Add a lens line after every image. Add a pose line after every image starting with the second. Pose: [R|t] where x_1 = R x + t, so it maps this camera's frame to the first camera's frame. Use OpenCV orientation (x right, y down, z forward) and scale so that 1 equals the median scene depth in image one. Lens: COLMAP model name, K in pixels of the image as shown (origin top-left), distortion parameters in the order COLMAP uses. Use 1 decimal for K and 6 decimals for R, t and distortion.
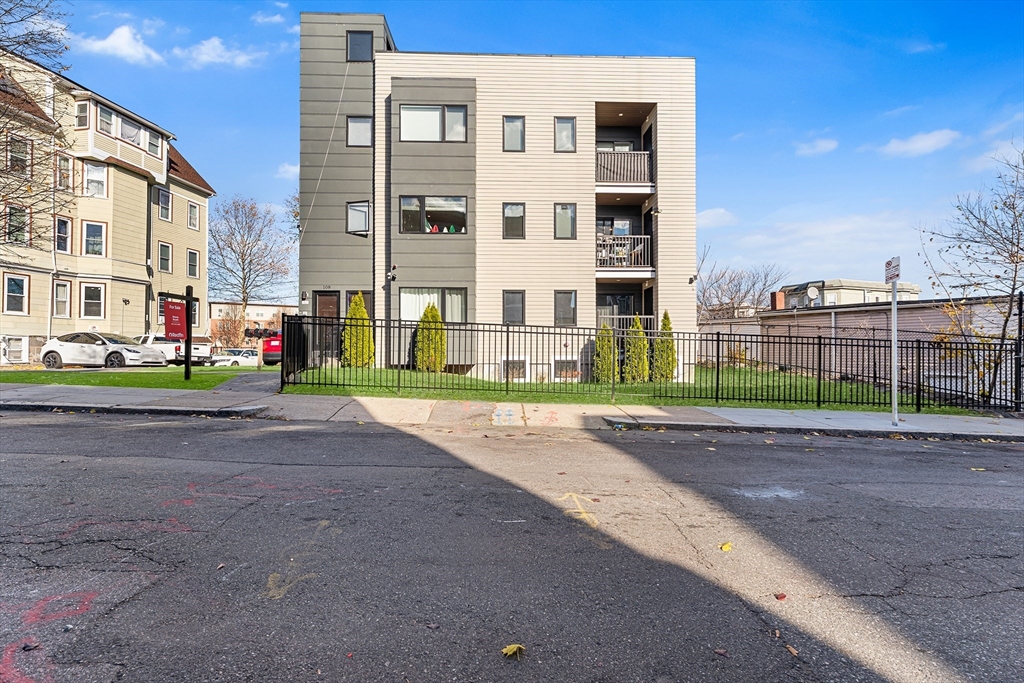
lens RADIAL K [[489.0, 0, 517.9], [0, 489.0, 360.5], [0, 0, 1]] dist [-0.013485, -0.000544]
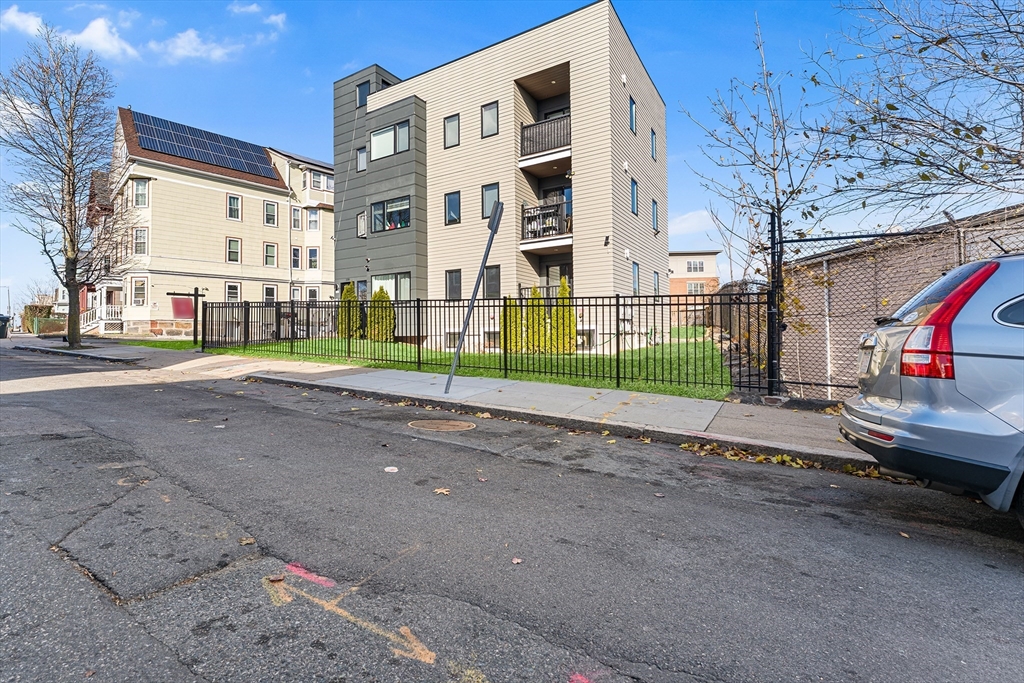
lens RADIAL K [[455.0, 0, 517.6], [0, 455.0, 320.7], [0, 0, 1]] dist [-0.001361, 0.000130]
pose [[0.844070, -0.030586, -0.535360, 0.668959], [0.012284, 0.999213, -0.037719, 0.014528], [0.536092, 0.025261, 0.843781, 0.202934]]
